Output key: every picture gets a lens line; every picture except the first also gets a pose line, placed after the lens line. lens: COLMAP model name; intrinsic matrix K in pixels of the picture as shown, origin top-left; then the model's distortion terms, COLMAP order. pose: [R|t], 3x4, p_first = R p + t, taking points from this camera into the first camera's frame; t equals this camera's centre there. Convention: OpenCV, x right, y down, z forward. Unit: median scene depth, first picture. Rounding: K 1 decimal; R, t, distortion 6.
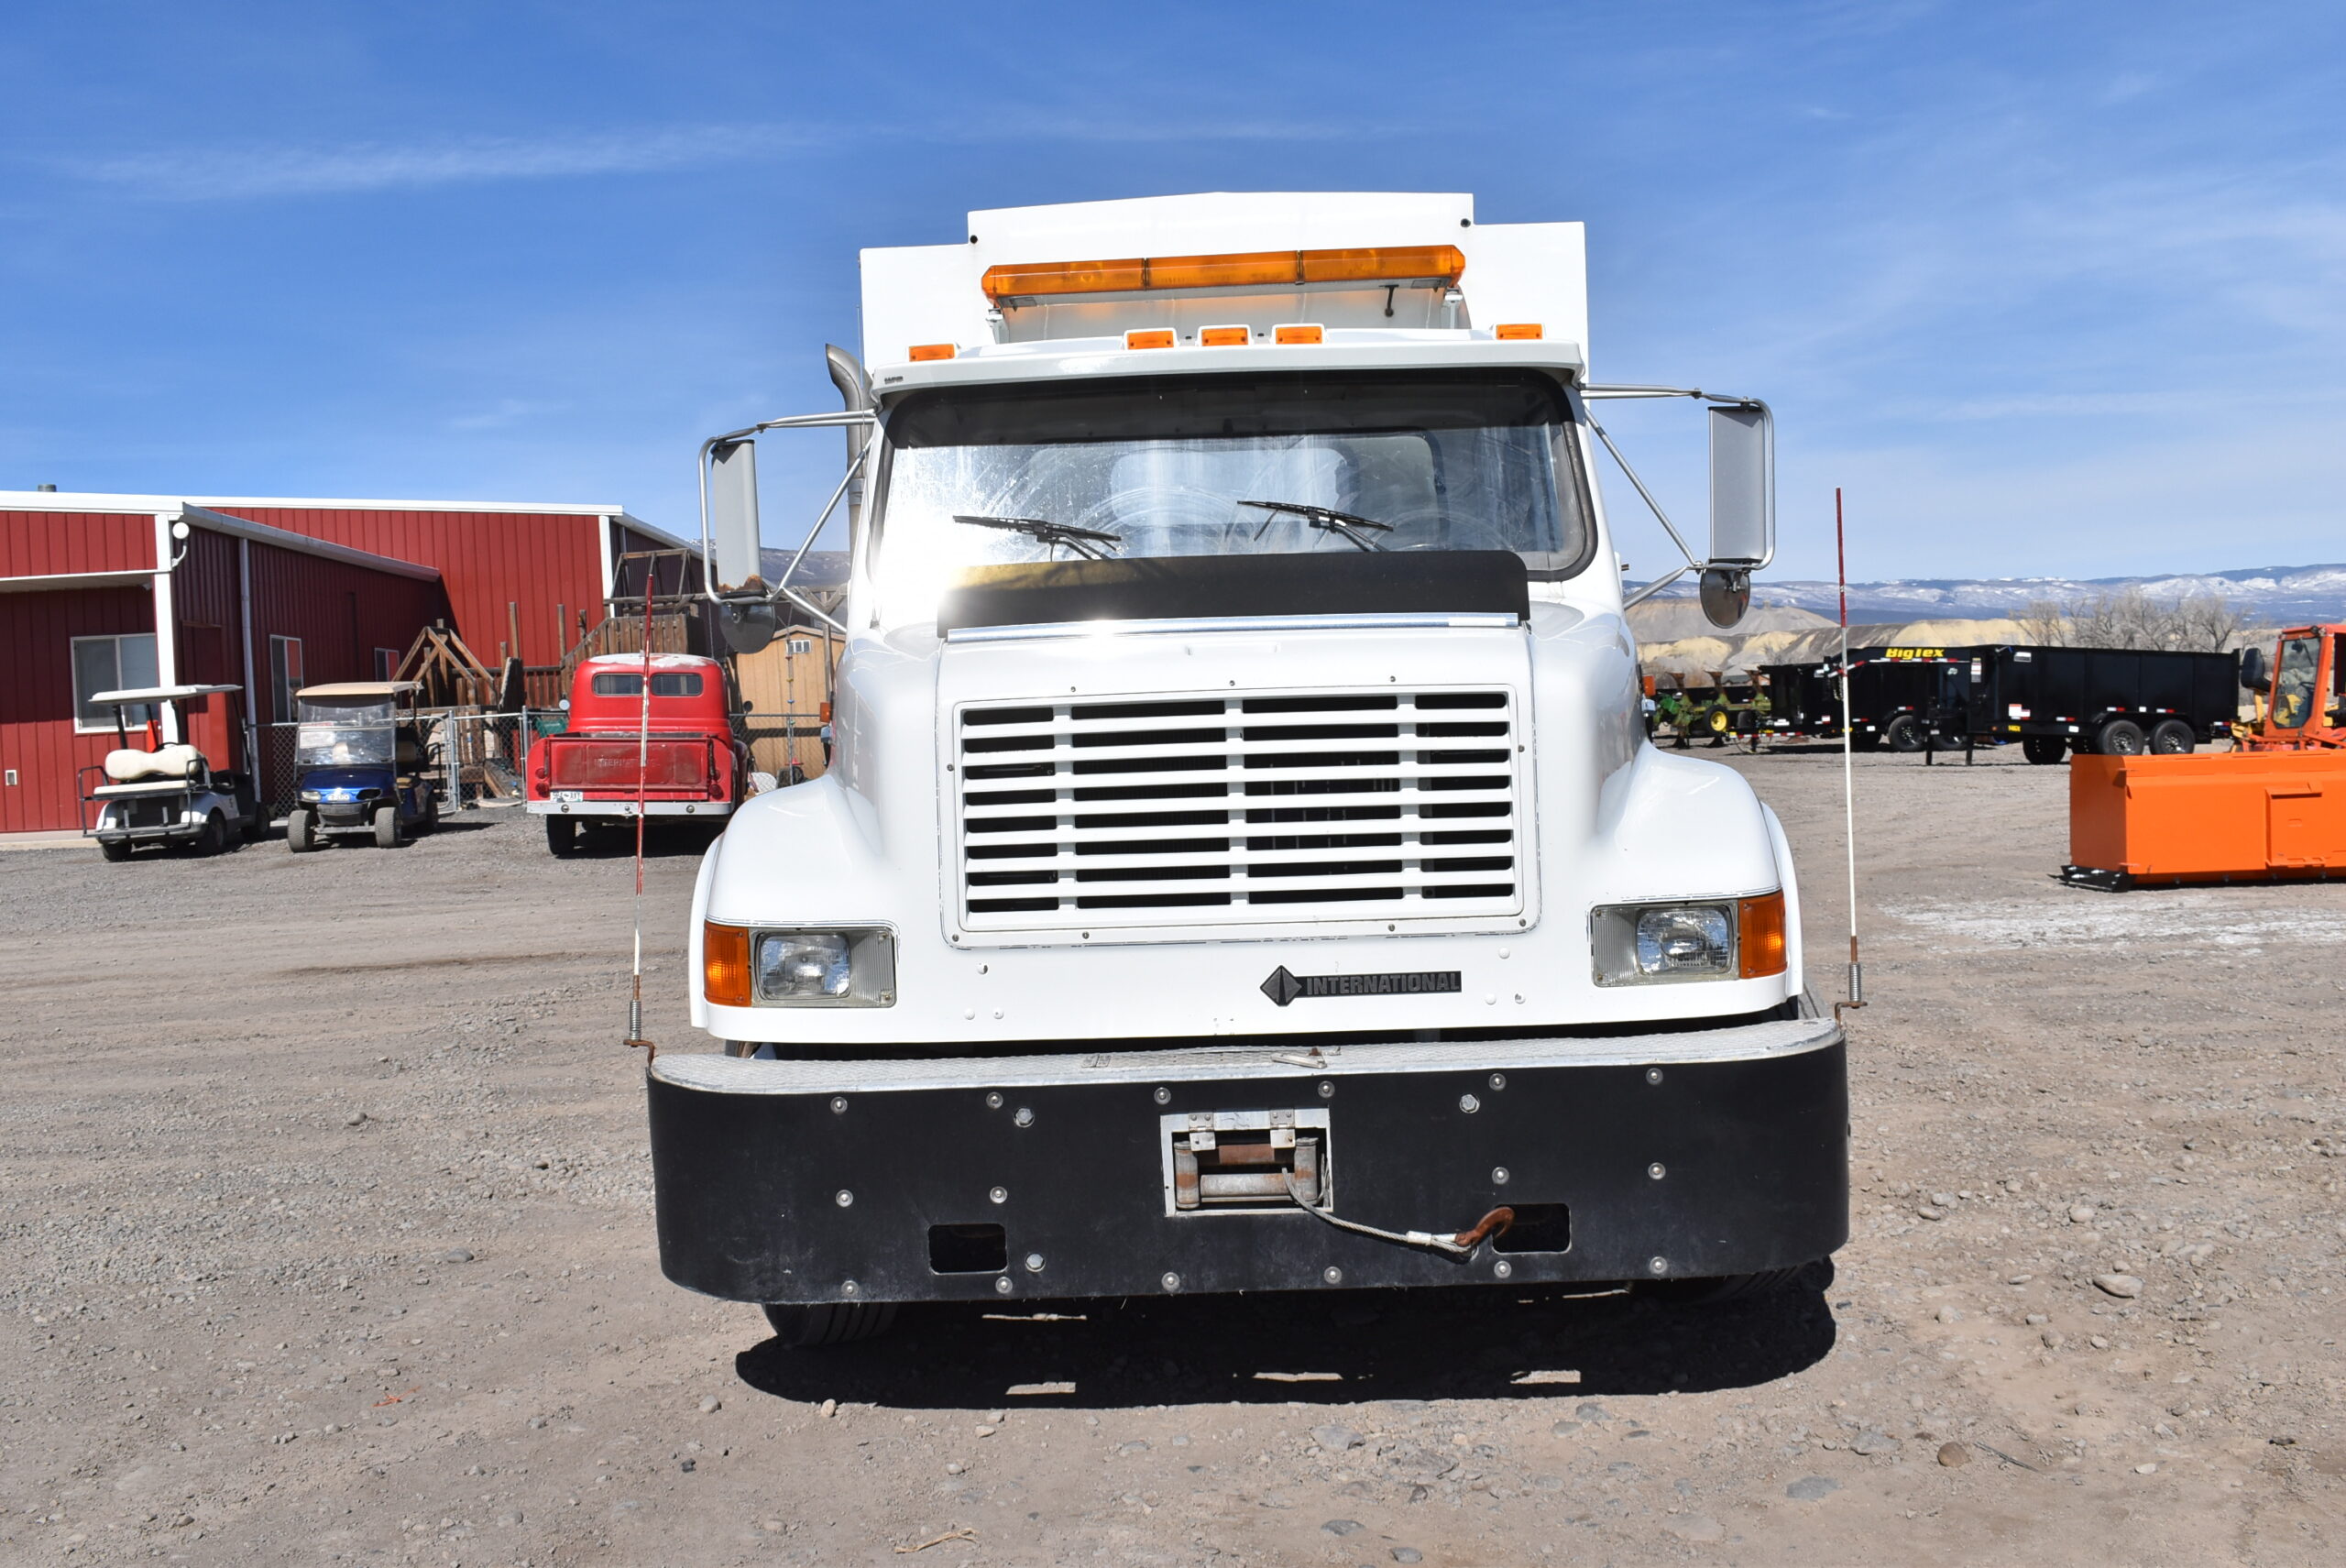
lens RADIAL K [[2270.9, 0, 1044.9], [0, 2270.9, 784.2], [0, 0, 1]] dist [-0.086134, 0.000000]
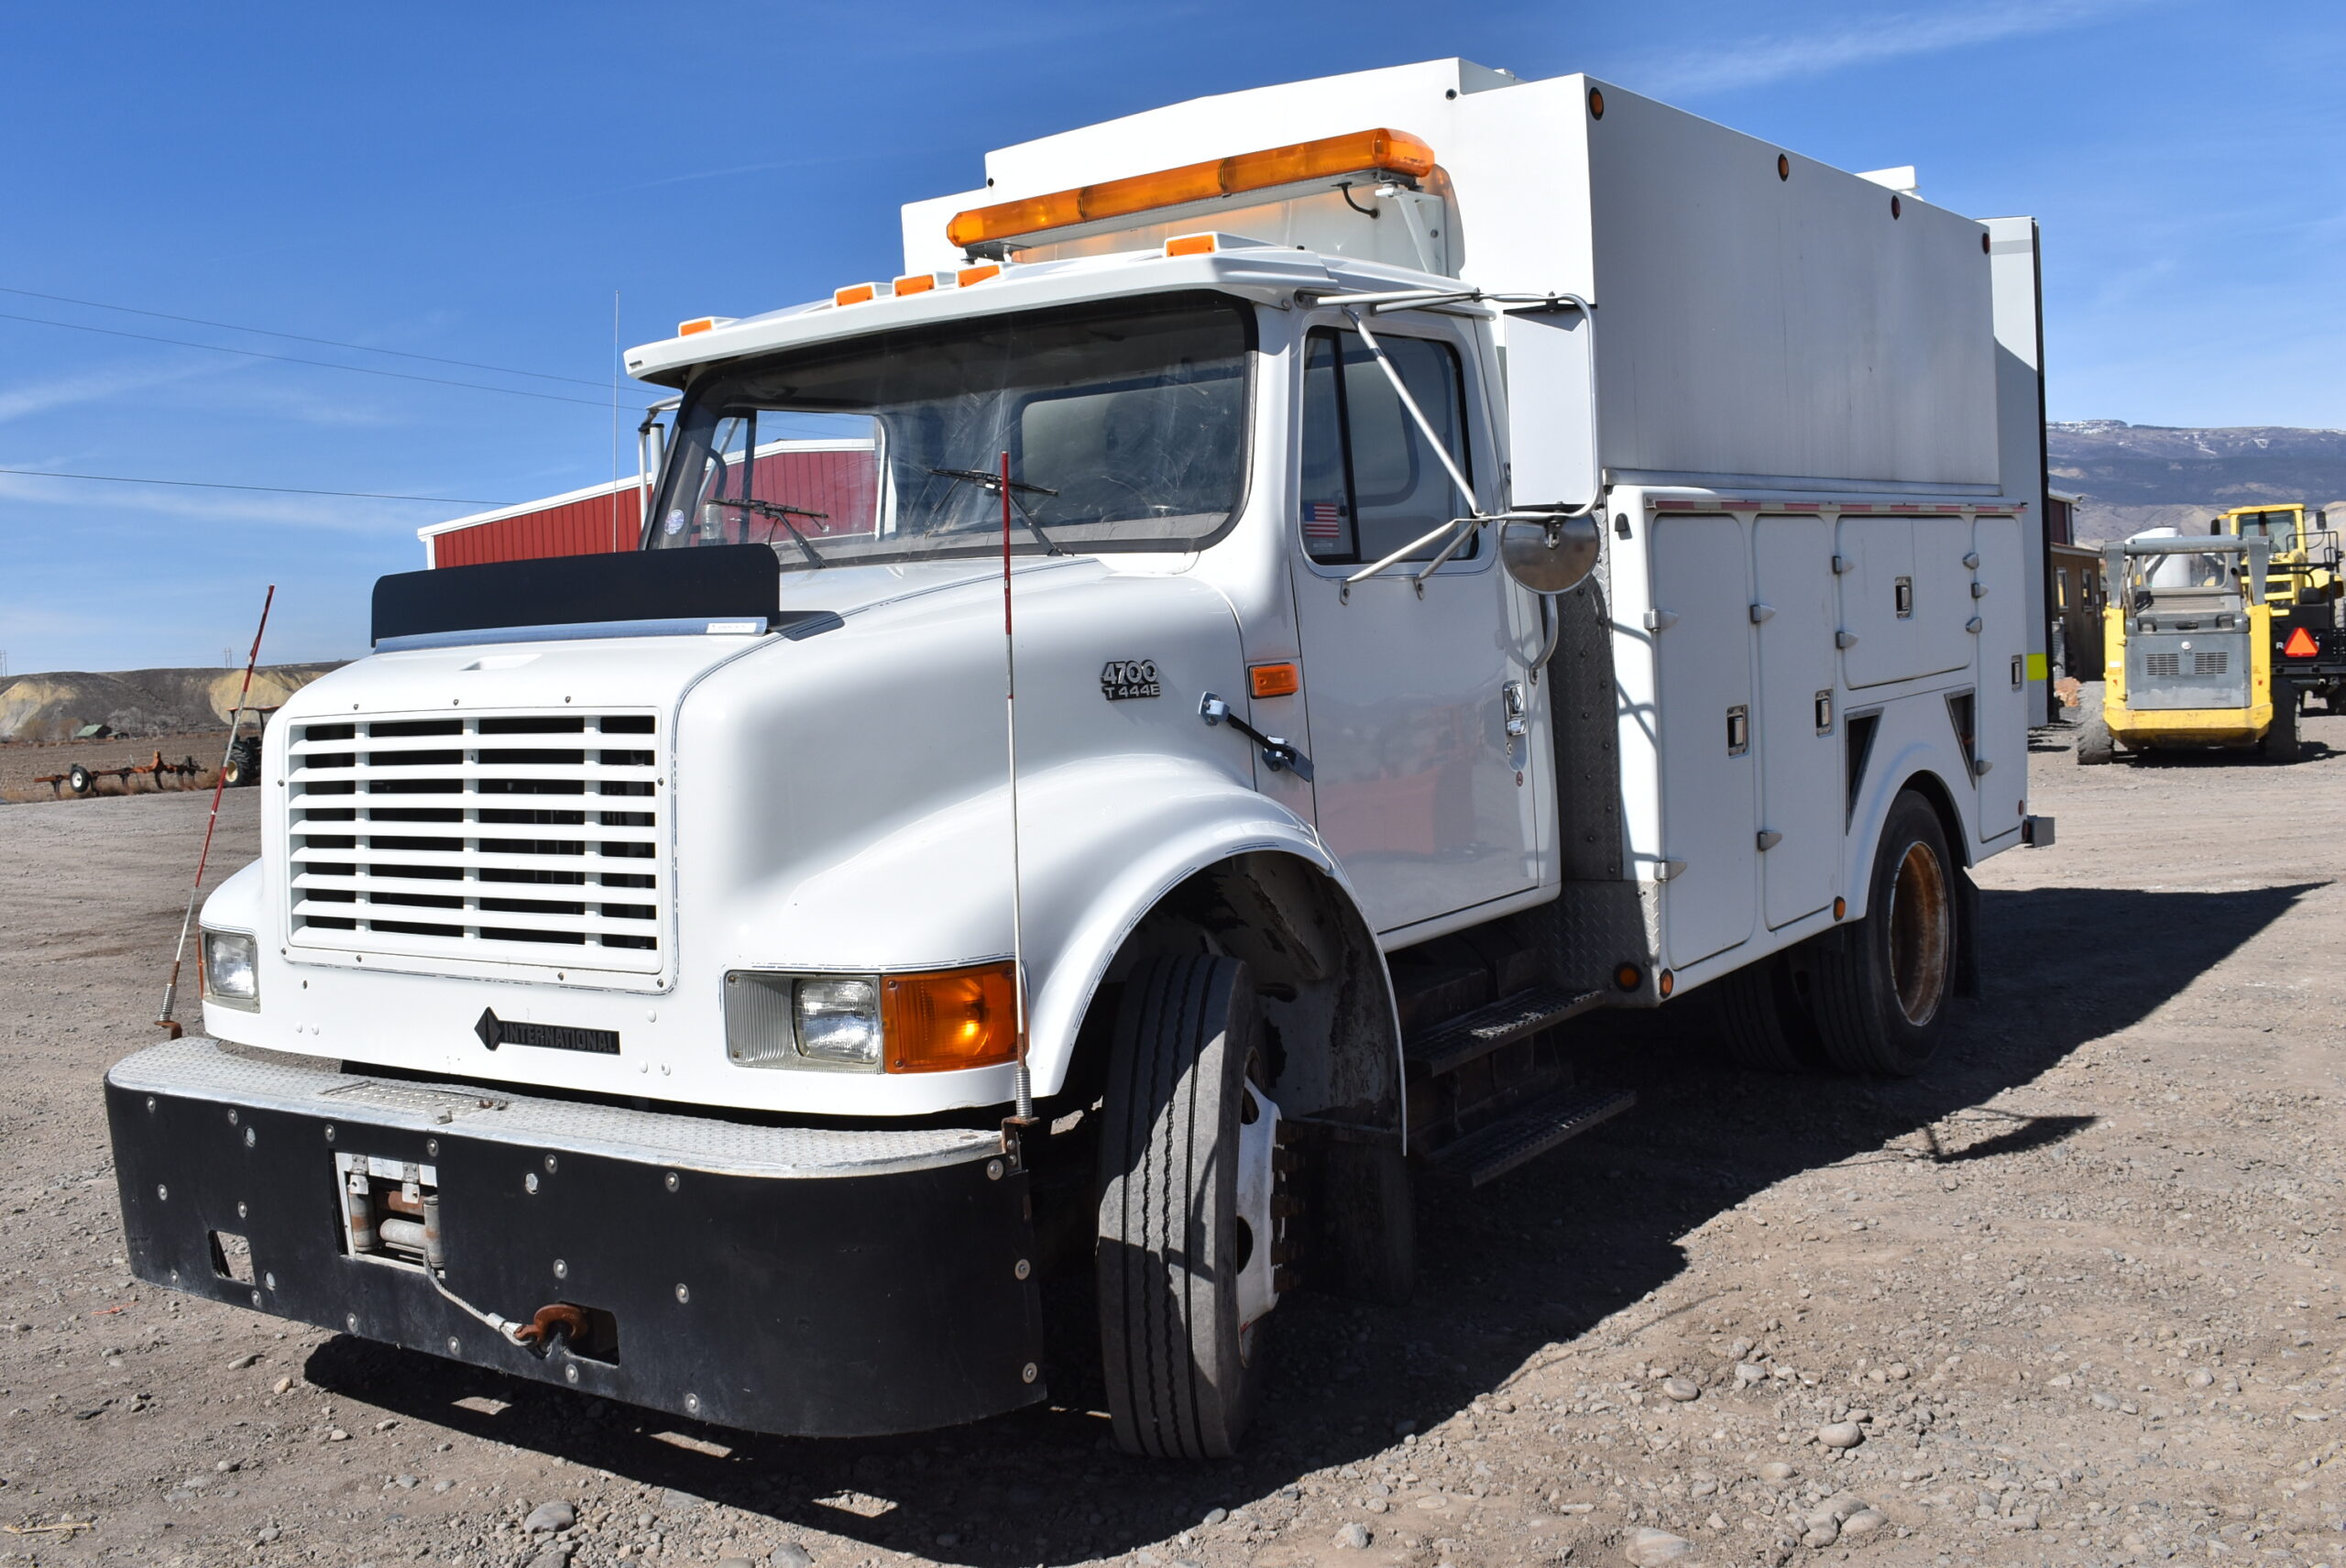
lens RADIAL K [[2270.9, 0, 1151.8], [0, 2270.9, 847.6], [0, 0, 1]] dist [-0.086134, 0.000000]
pose [[0.838190, 0.045175, -0.543504, 0.831560], [-0.008954, 0.997569, 0.069107, -0.051353], [0.545305, -0.053058, 0.836557, 0.383188]]
